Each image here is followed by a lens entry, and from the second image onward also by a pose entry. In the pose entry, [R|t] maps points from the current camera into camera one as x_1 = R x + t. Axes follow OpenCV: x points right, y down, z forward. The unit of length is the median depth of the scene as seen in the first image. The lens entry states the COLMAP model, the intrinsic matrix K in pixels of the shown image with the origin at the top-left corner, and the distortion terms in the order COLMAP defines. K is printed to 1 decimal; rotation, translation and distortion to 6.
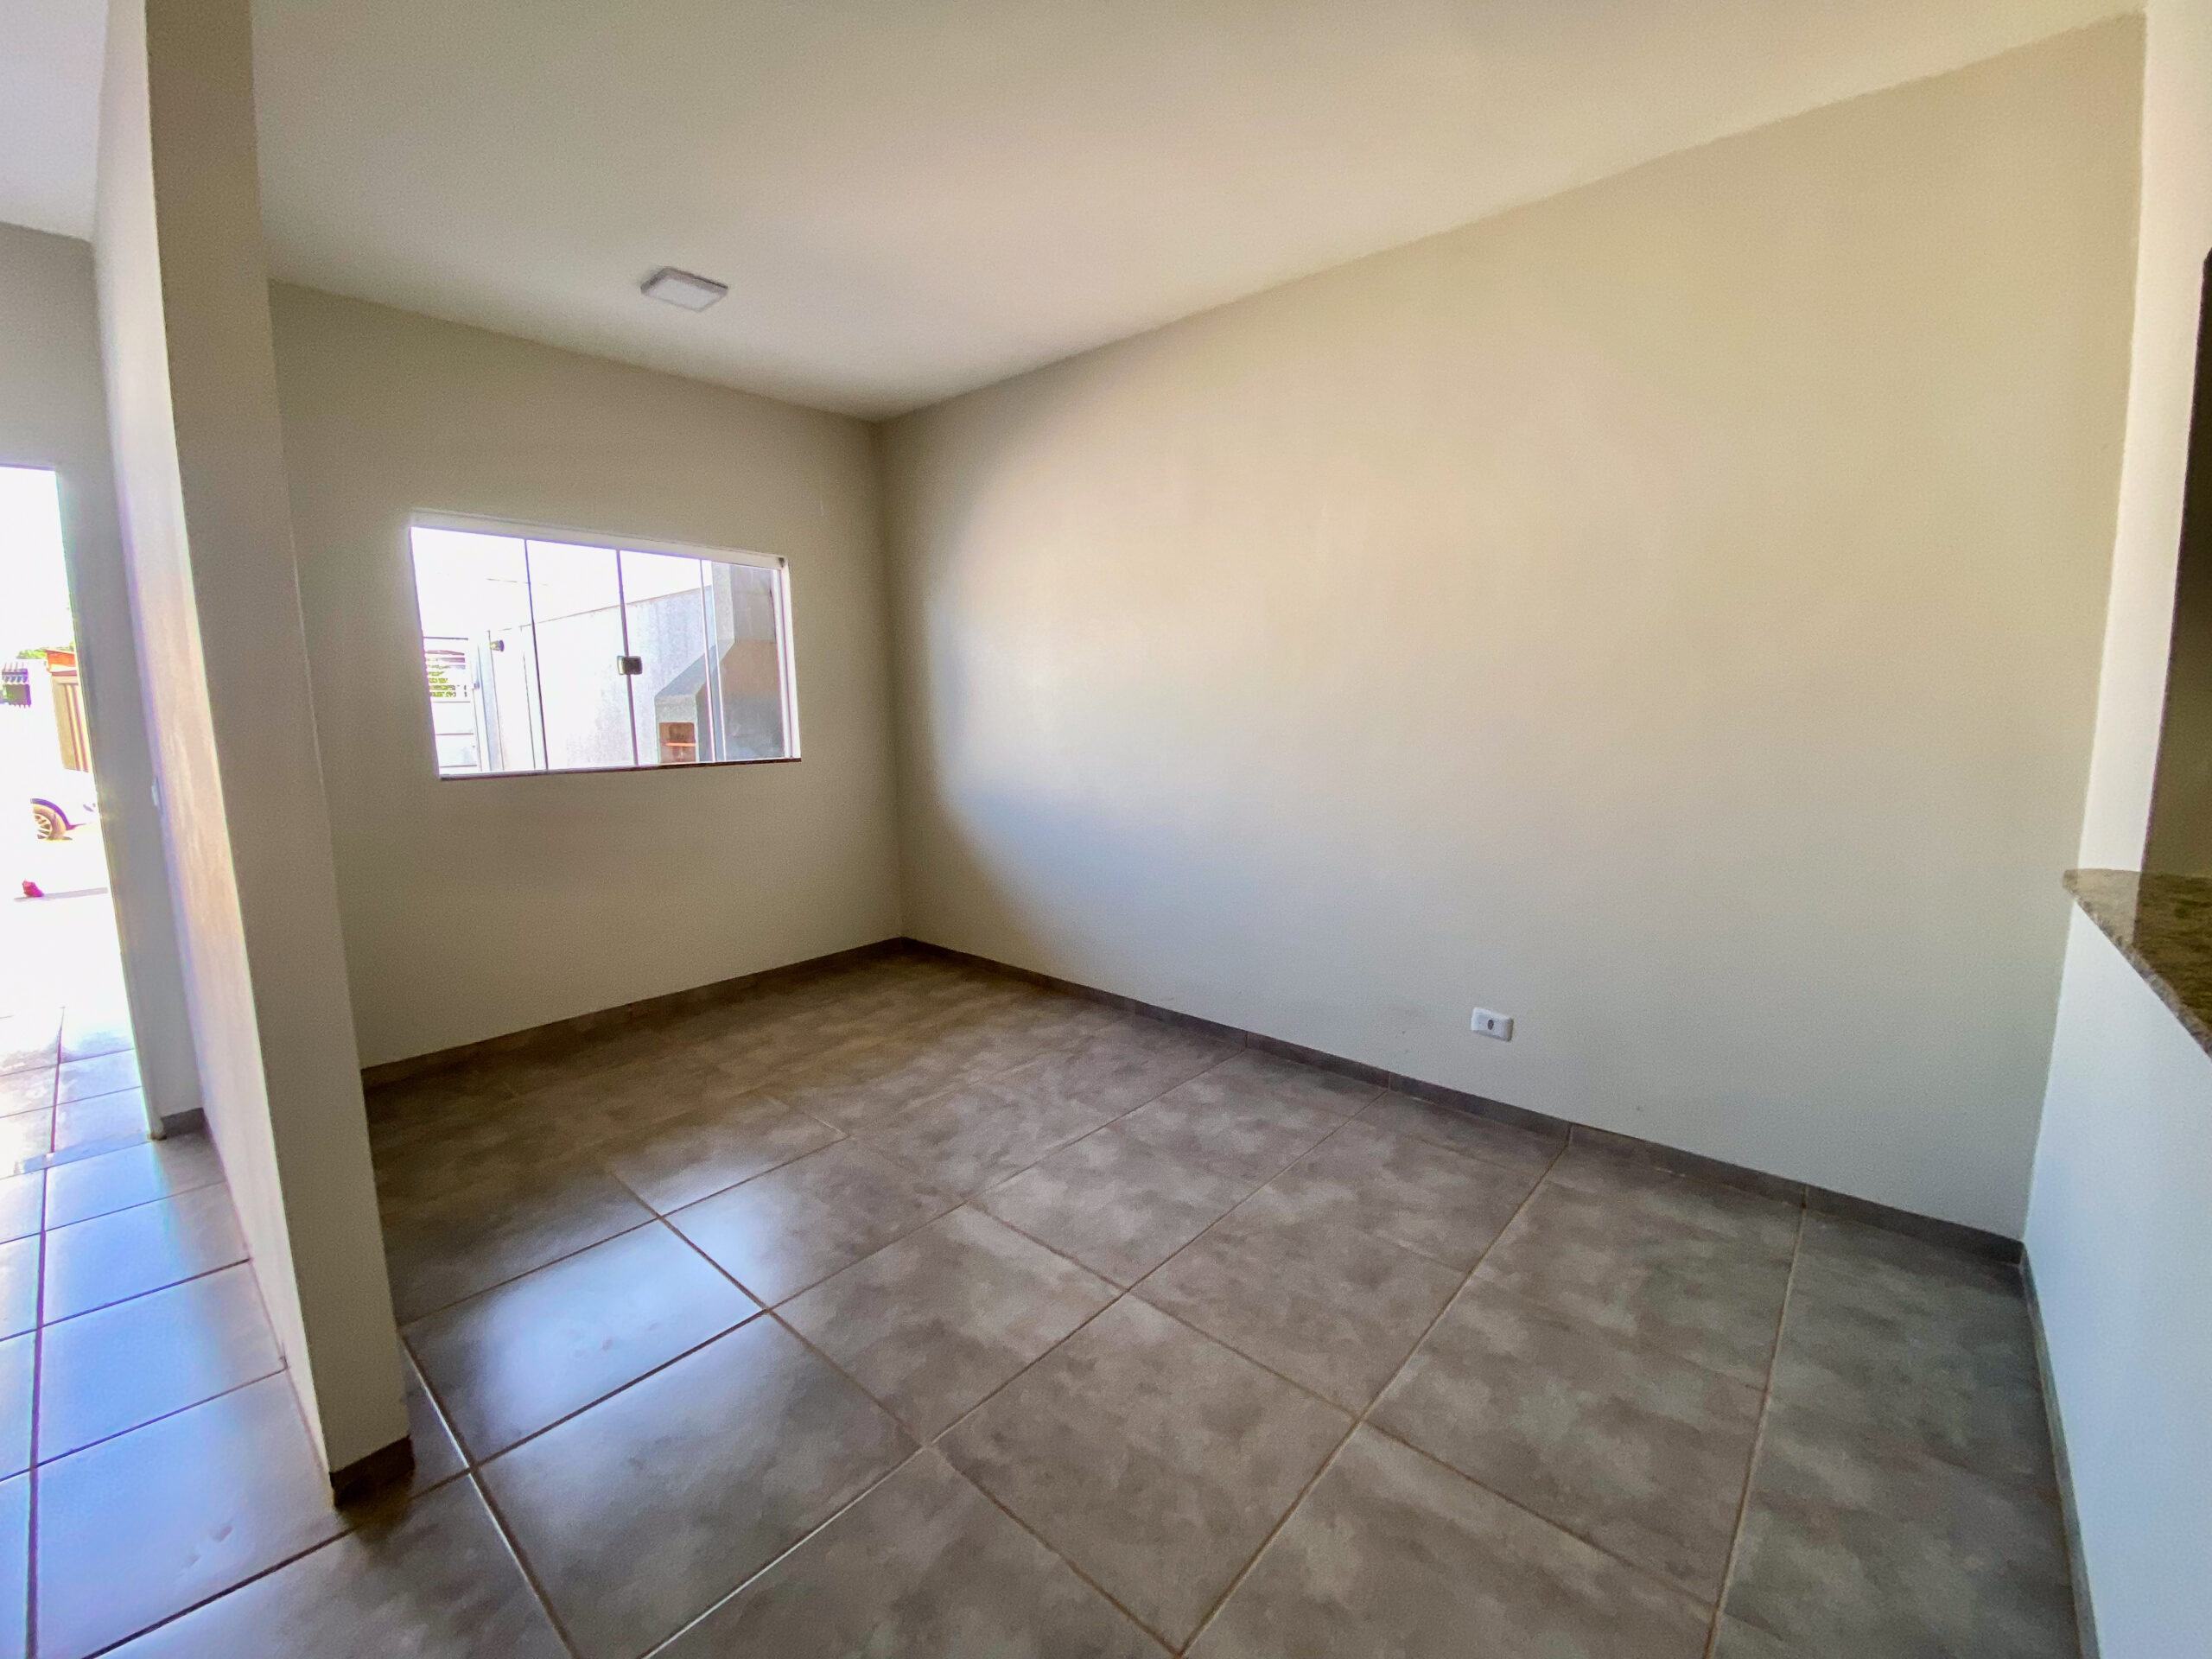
lens RADIAL K [[908.9, 0, 1117.5], [0, 908.9, 835.2], [0, 0, 1]] dist [-0.024392, -0.000136]
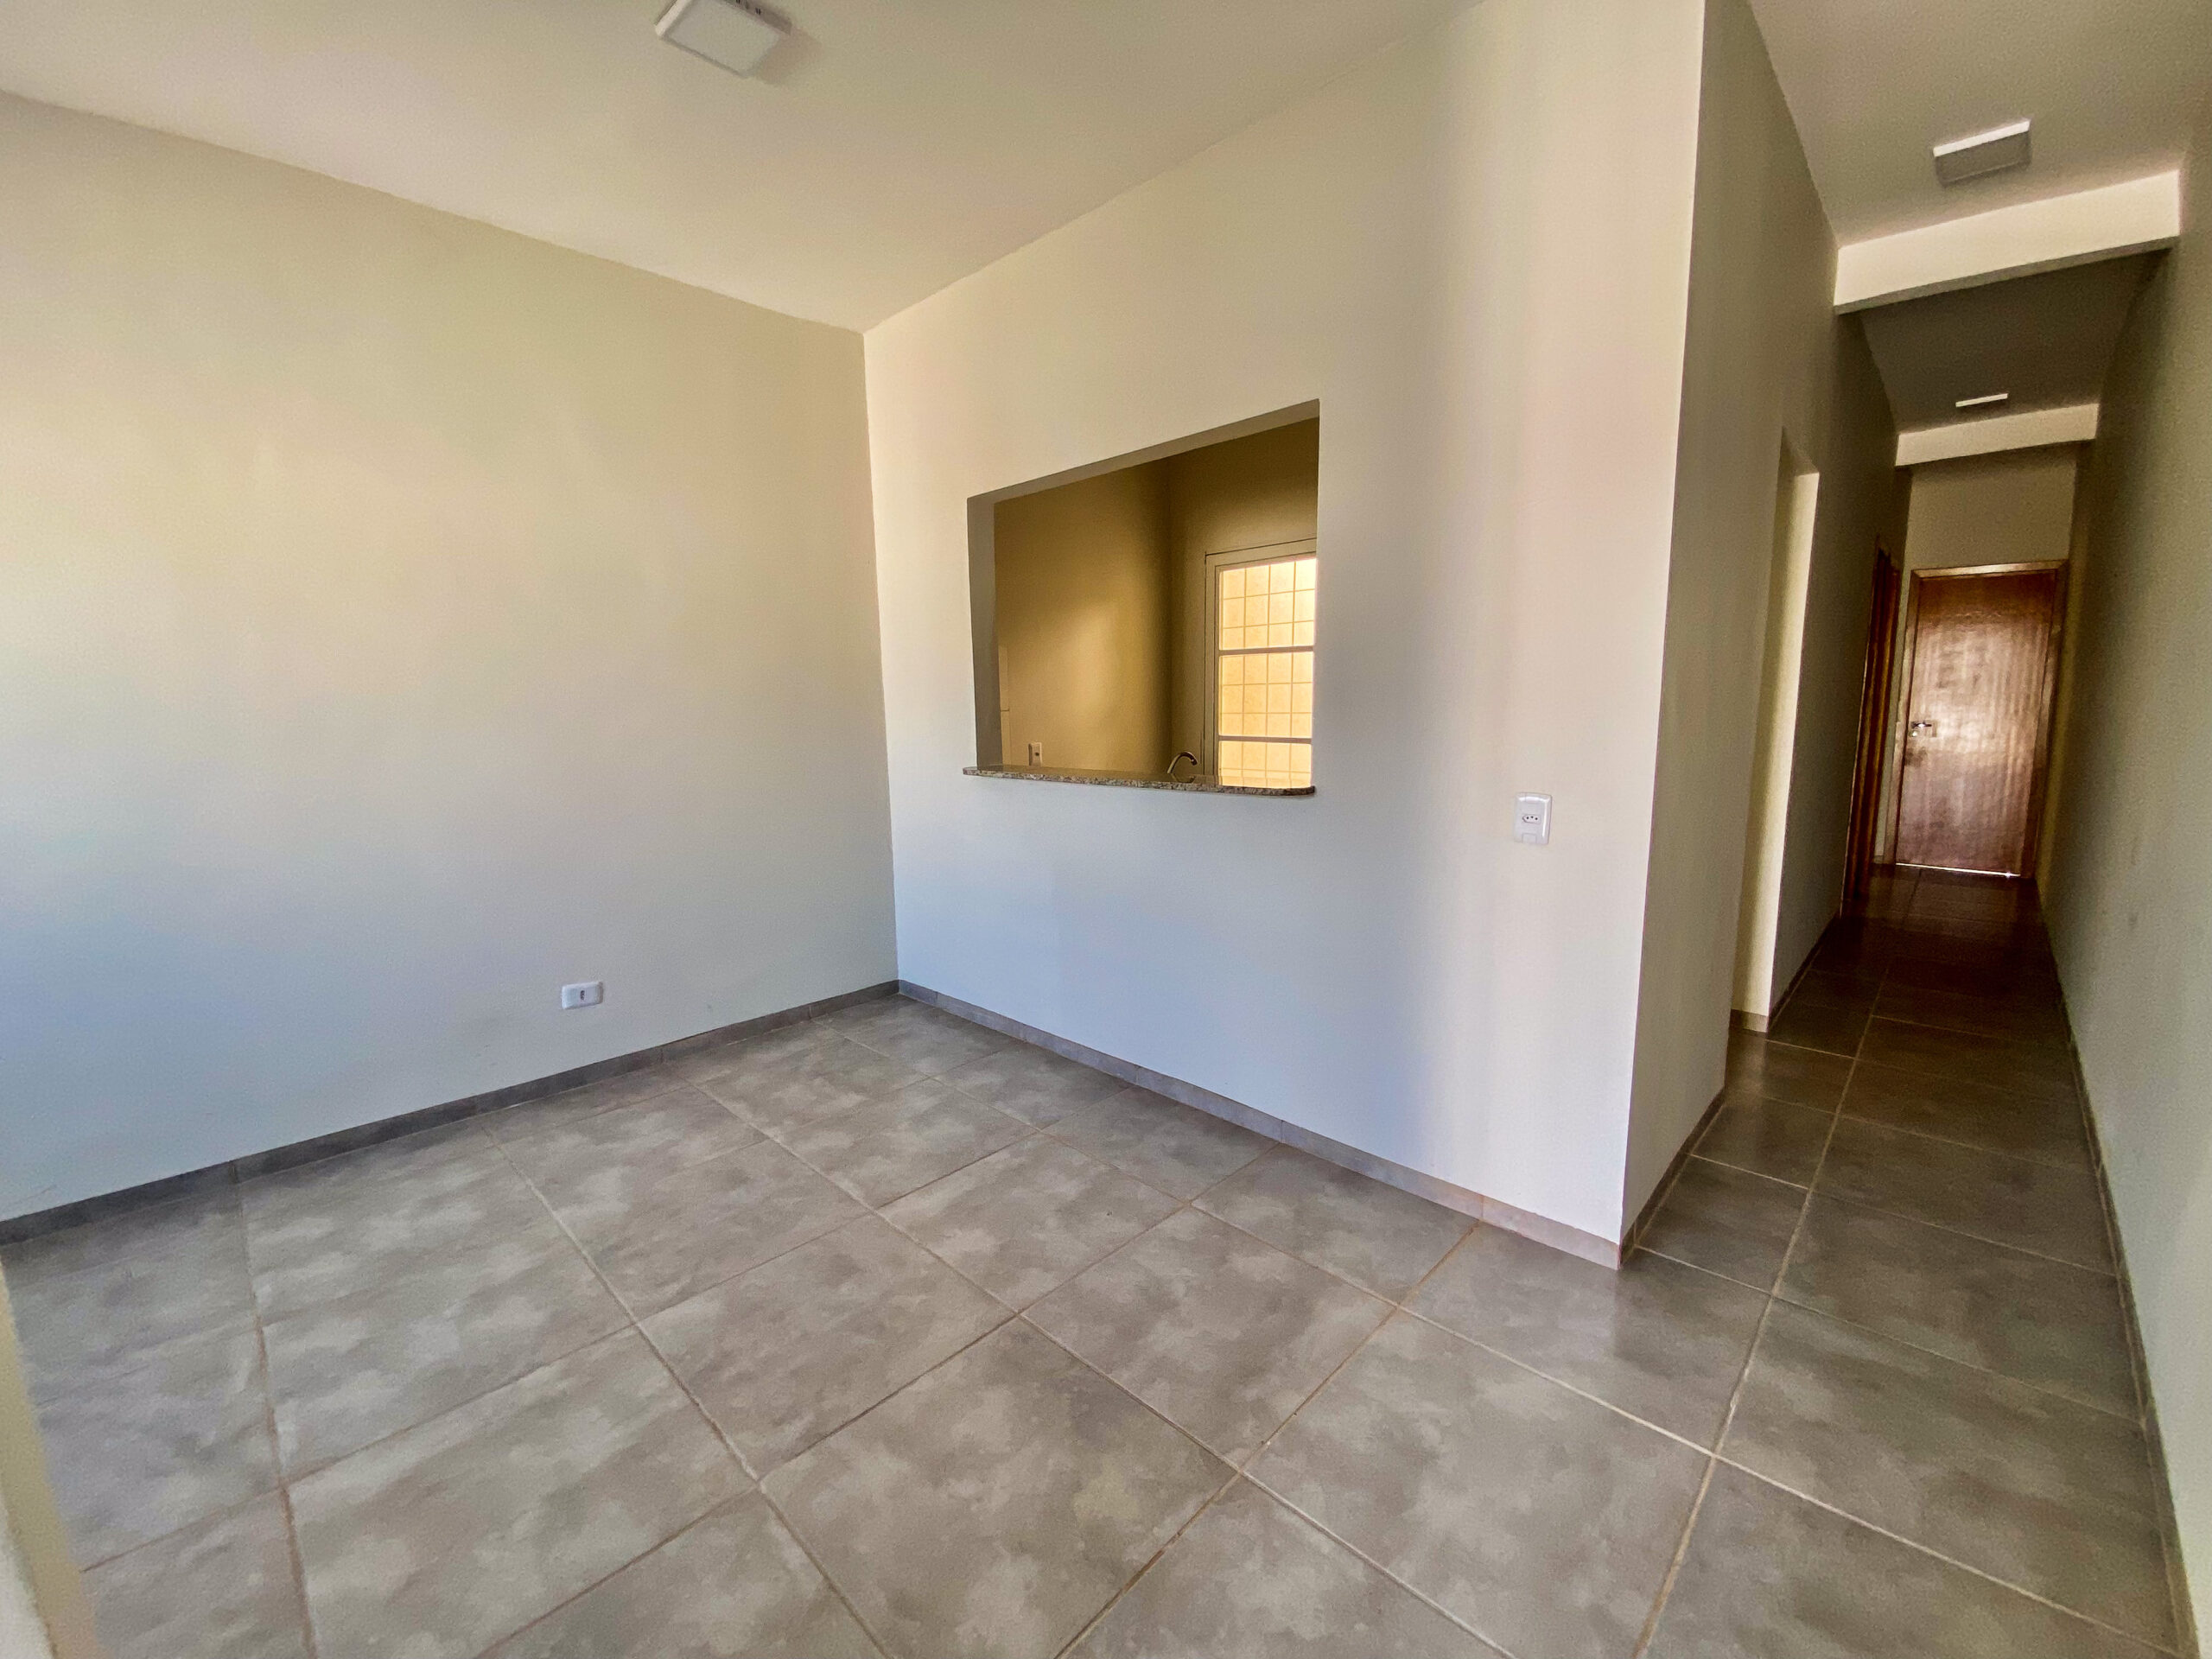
lens RADIAL K [[890.9, 0, 1106.7], [0, 890.9, 819.2], [0, 0, 1]] dist [0.038560, -0.031610]
pose [[0.065444, -0.141918, 0.987713, -0.702989], [0.172646, 0.976517, 0.128870, -0.030318], [-0.982808, 0.162091, 0.088408, 0.318283]]
